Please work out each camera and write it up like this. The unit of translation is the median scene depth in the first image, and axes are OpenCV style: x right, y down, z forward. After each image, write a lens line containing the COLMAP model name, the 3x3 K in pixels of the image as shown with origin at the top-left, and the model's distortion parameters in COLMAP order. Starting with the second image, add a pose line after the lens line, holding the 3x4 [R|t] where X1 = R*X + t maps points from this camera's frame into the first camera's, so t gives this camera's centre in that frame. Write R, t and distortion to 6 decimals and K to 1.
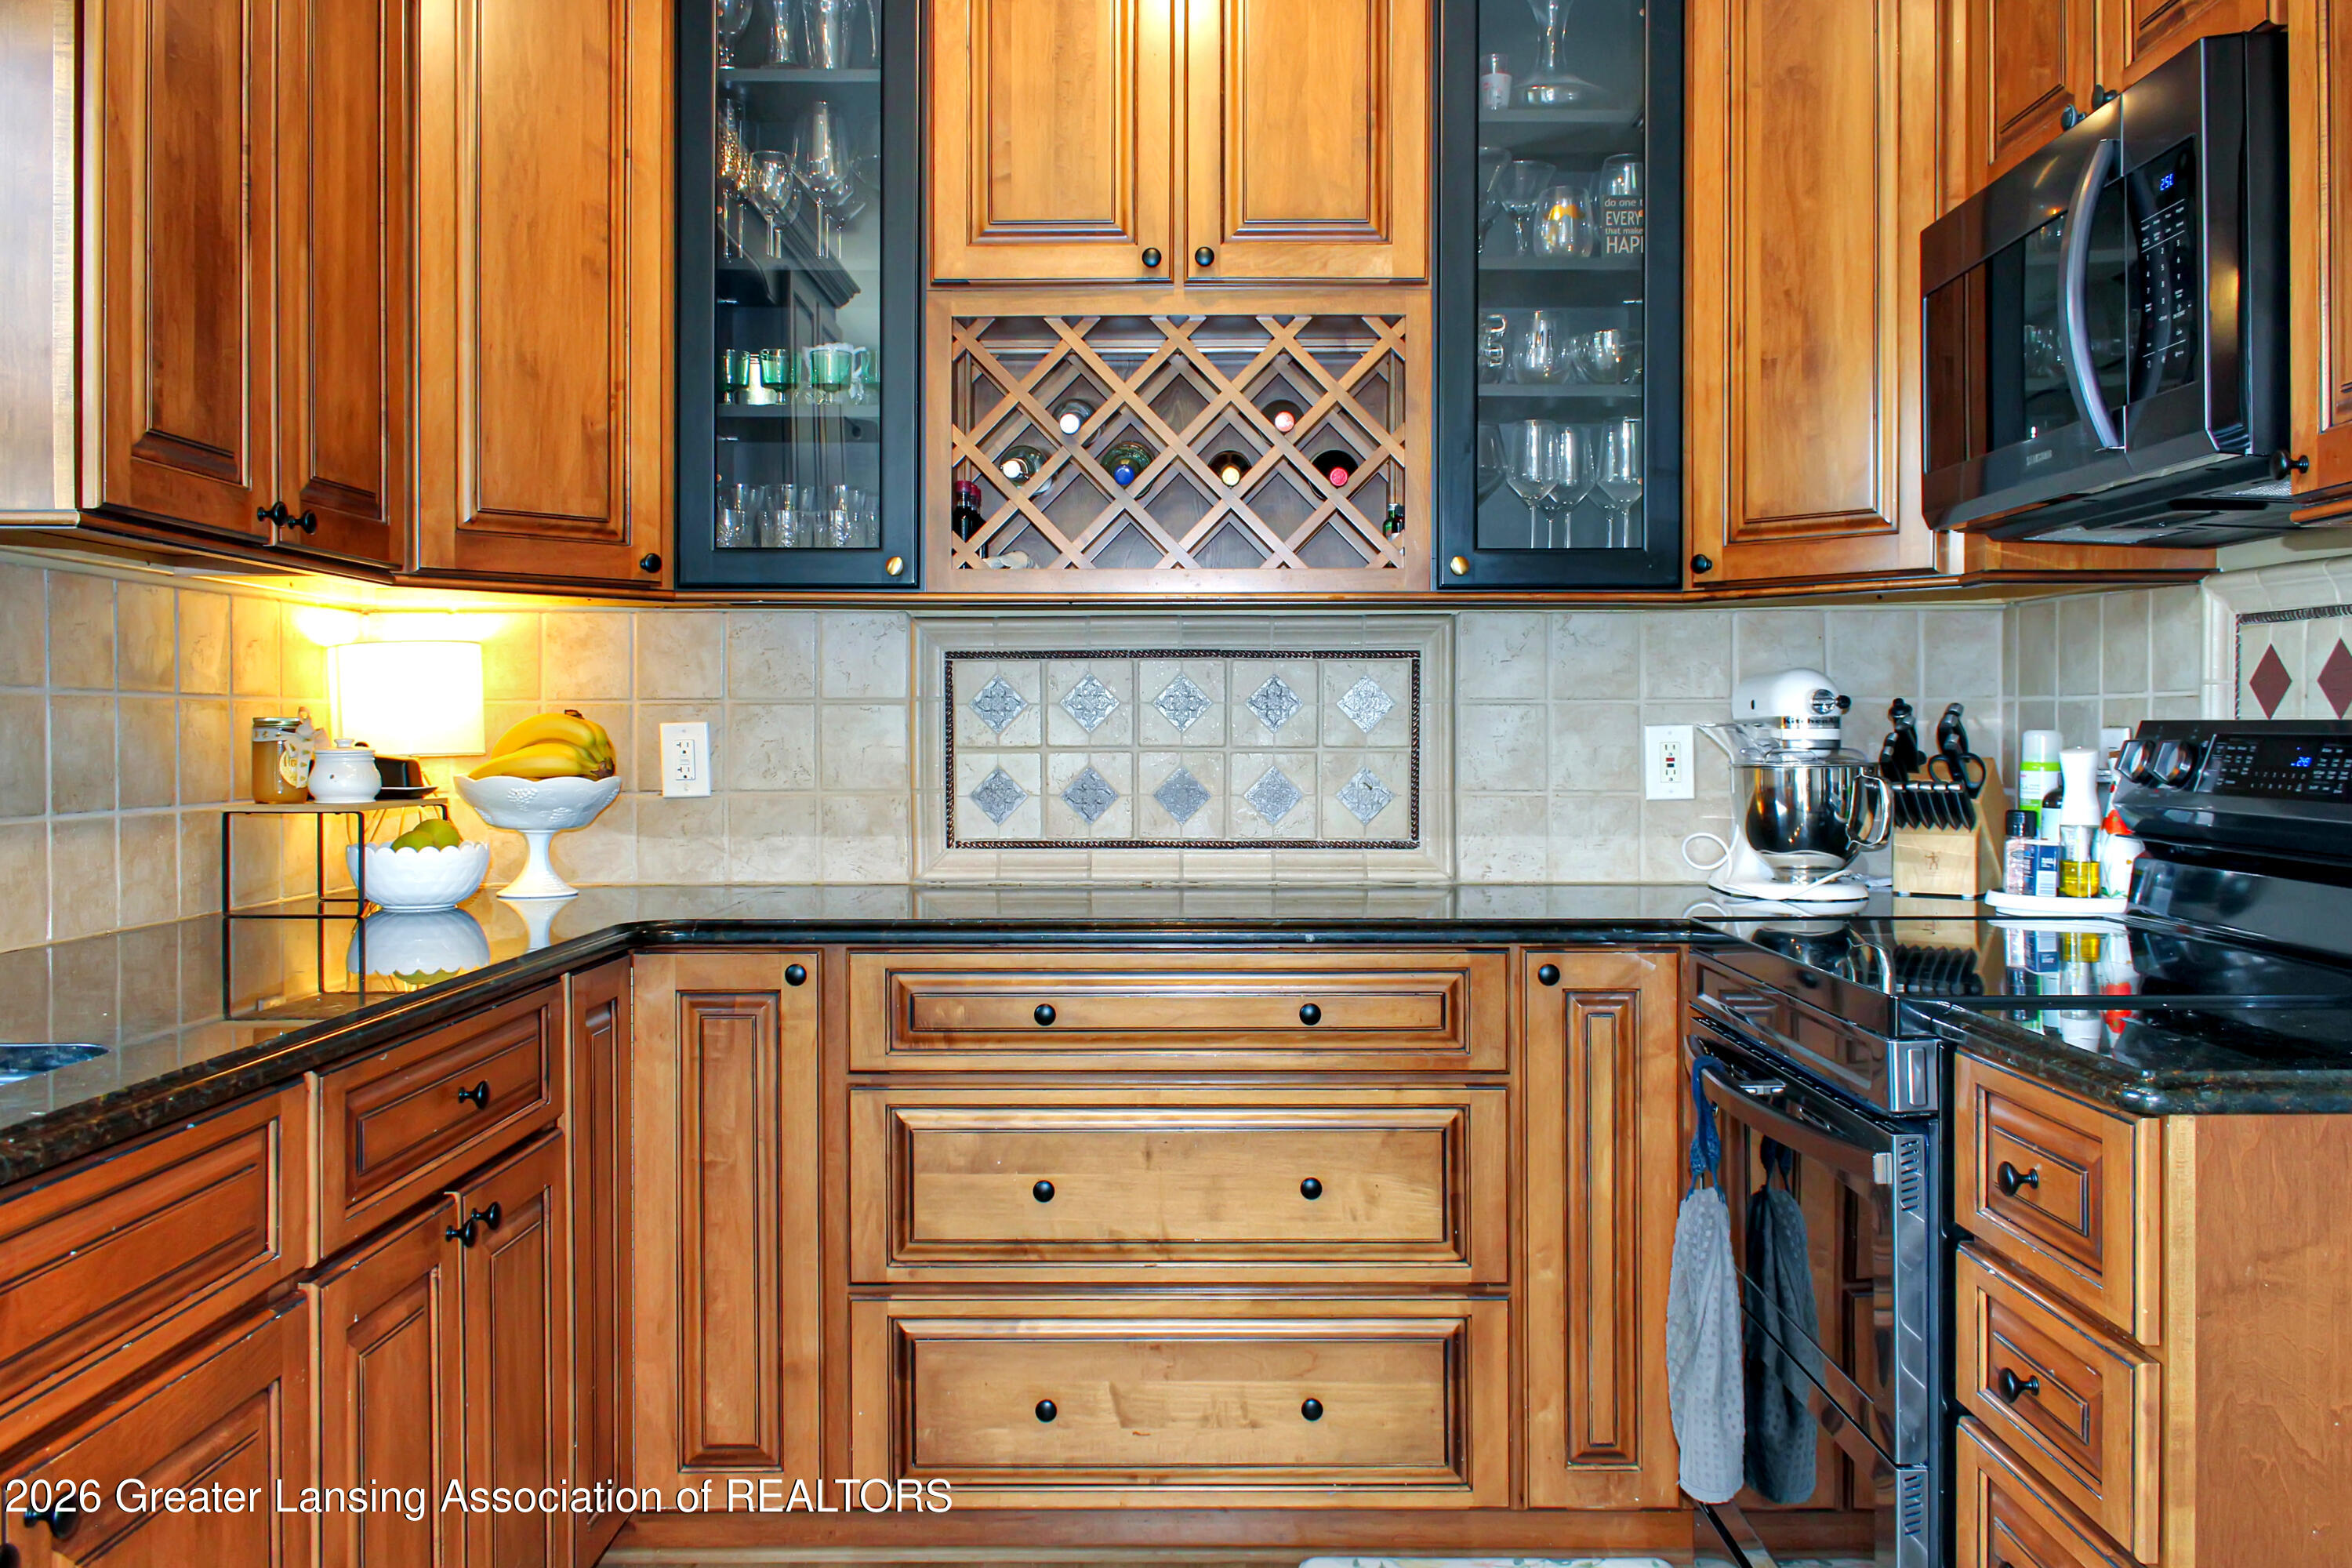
lens RADIAL K [[1950.8, 0, 1214.5], [0, 1950.8, 732.2], [0, 0, 1]] dist [0.025216, -0.044669]
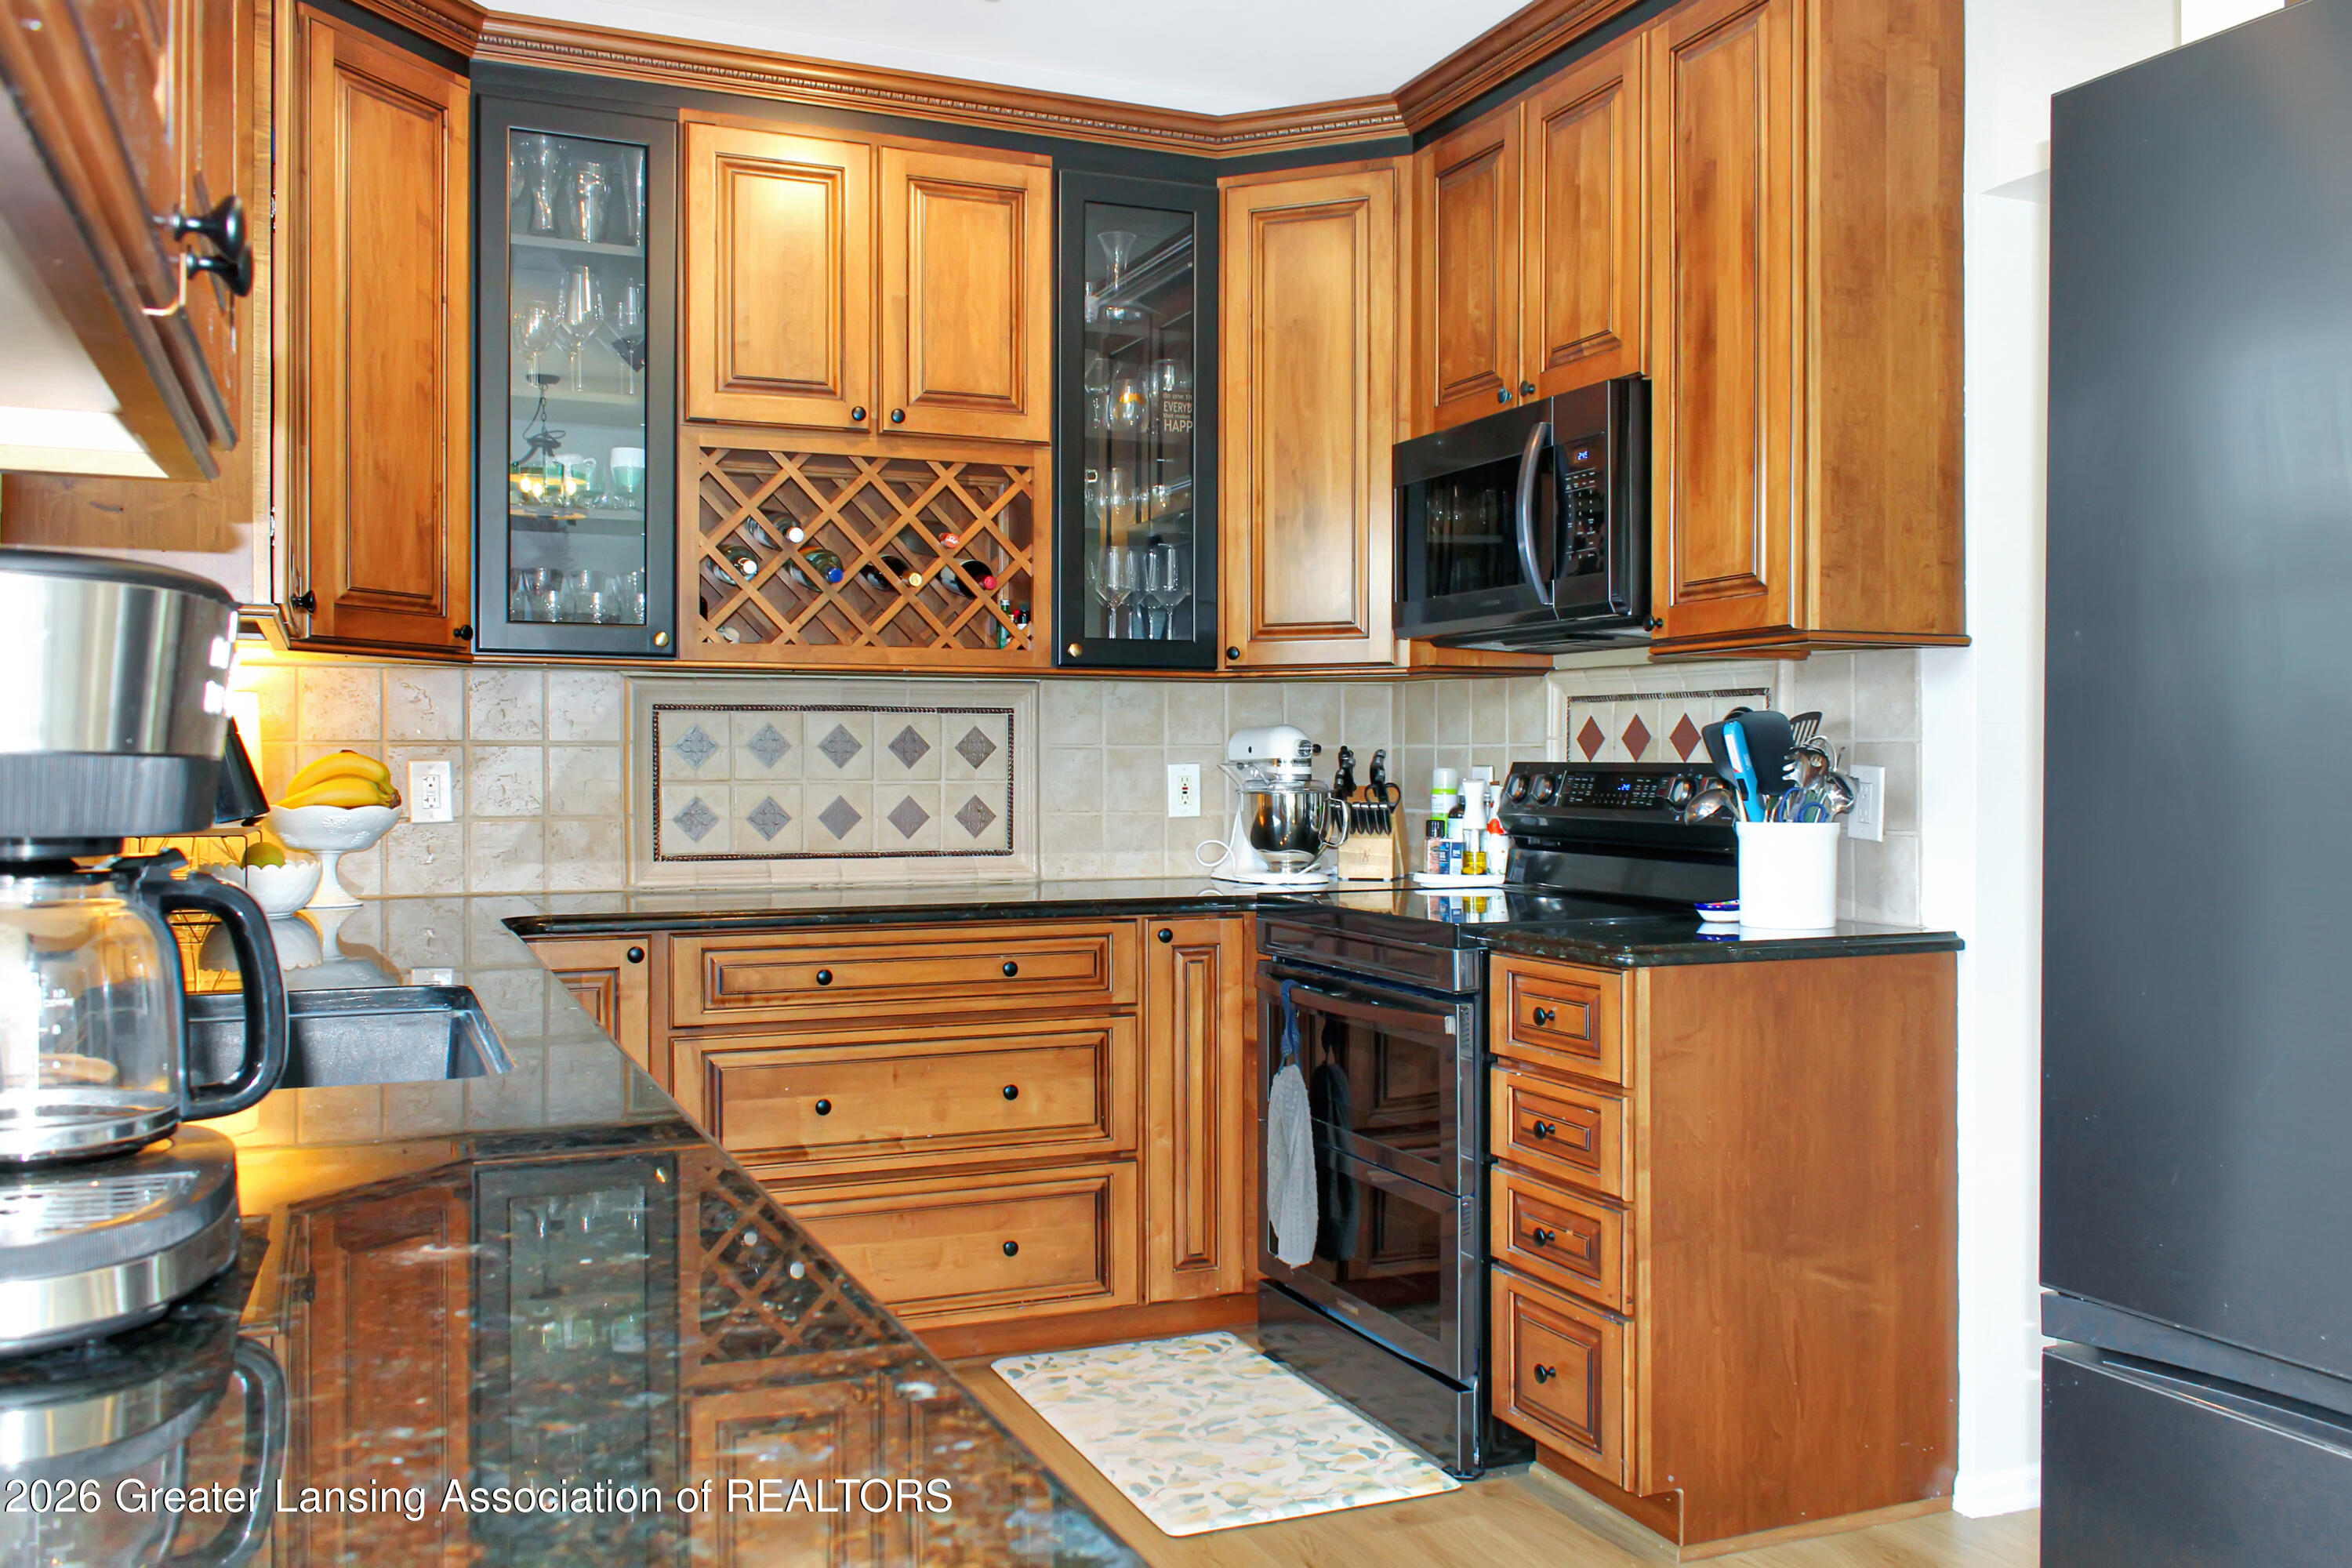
lens RADIAL K [[1950.8, 0, 1152.1], [0, 1950.8, 769.1], [0, 0, 1]] dist [0.025216, -0.044669]
pose [[0.921920, -0.000001, 0.387380, -0.372297], [-0.000618, 0.999999, 0.001474, -0.002111], [-0.387379, -0.001598, 0.921919, -0.314510]]
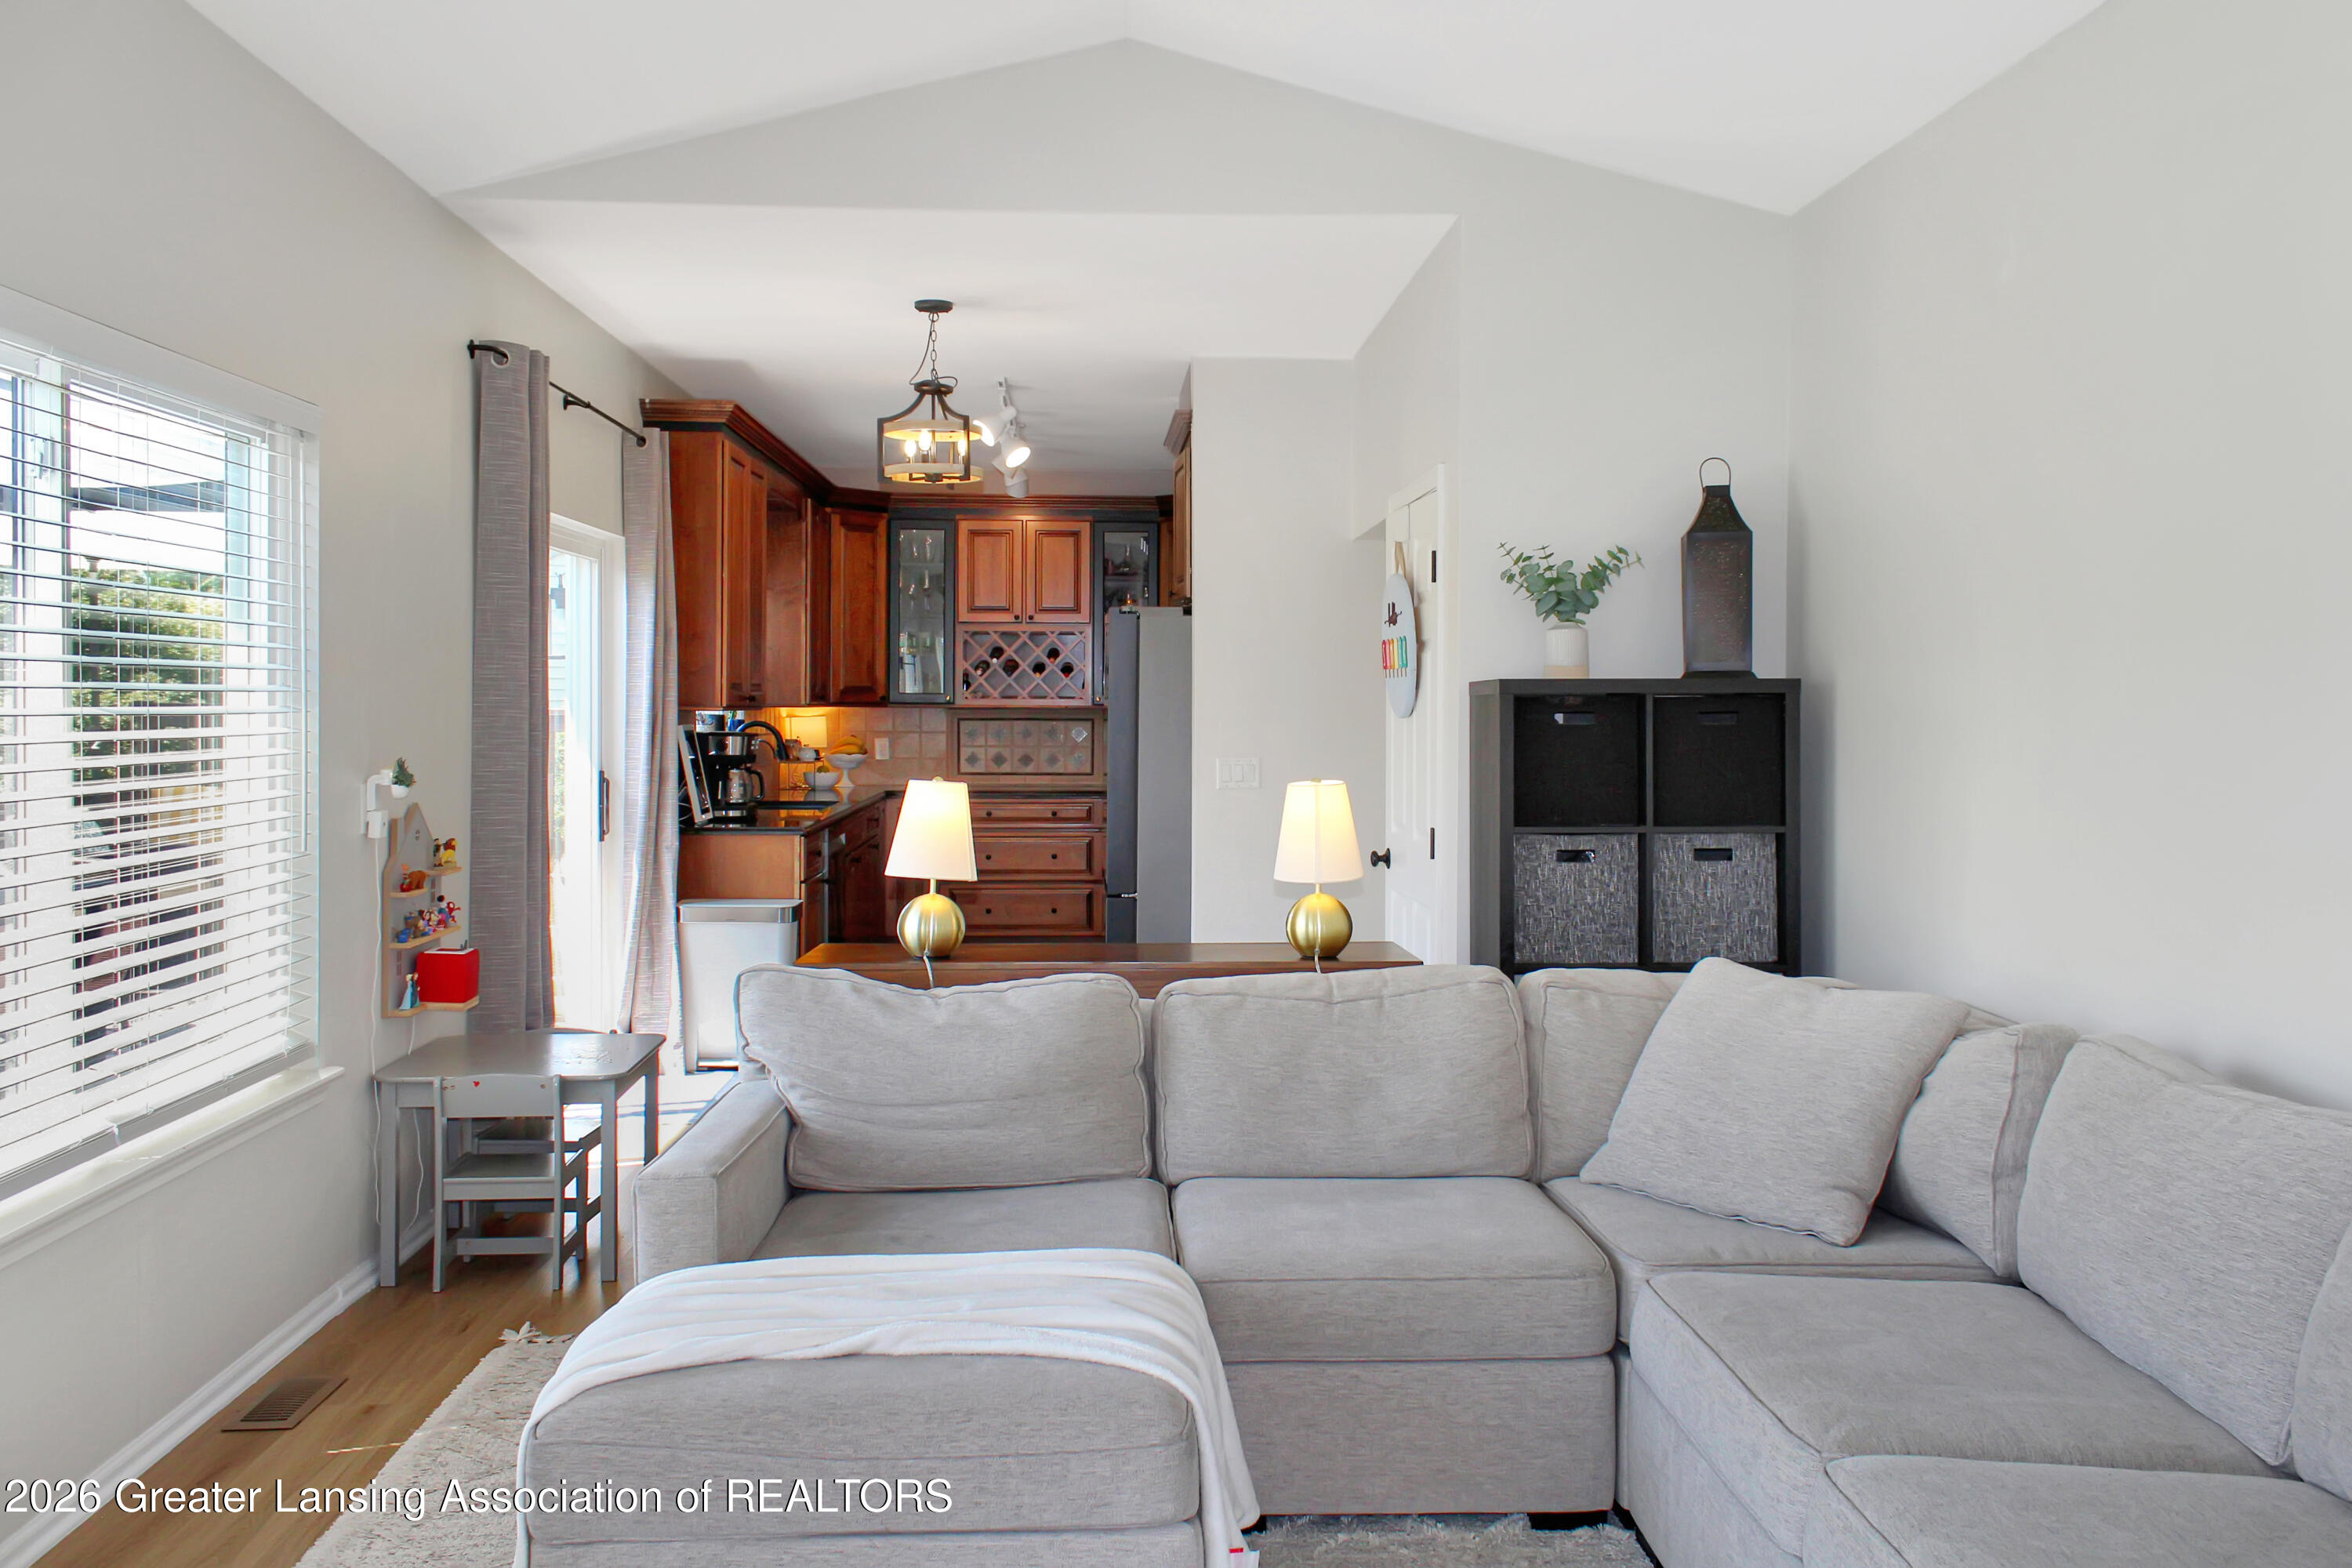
lens RADIAL K [[1950.8, 0, 1204.3], [0, 1950.8, 714.3], [0, 0, 1]] dist [0.025216, -0.044669]
pose [[0.998511, 0.005752, 0.054251, 0.128670], [-0.006158, 0.999954, 0.007335, -0.087455], [-0.054207, -0.007658, 0.998500, -2.844939]]
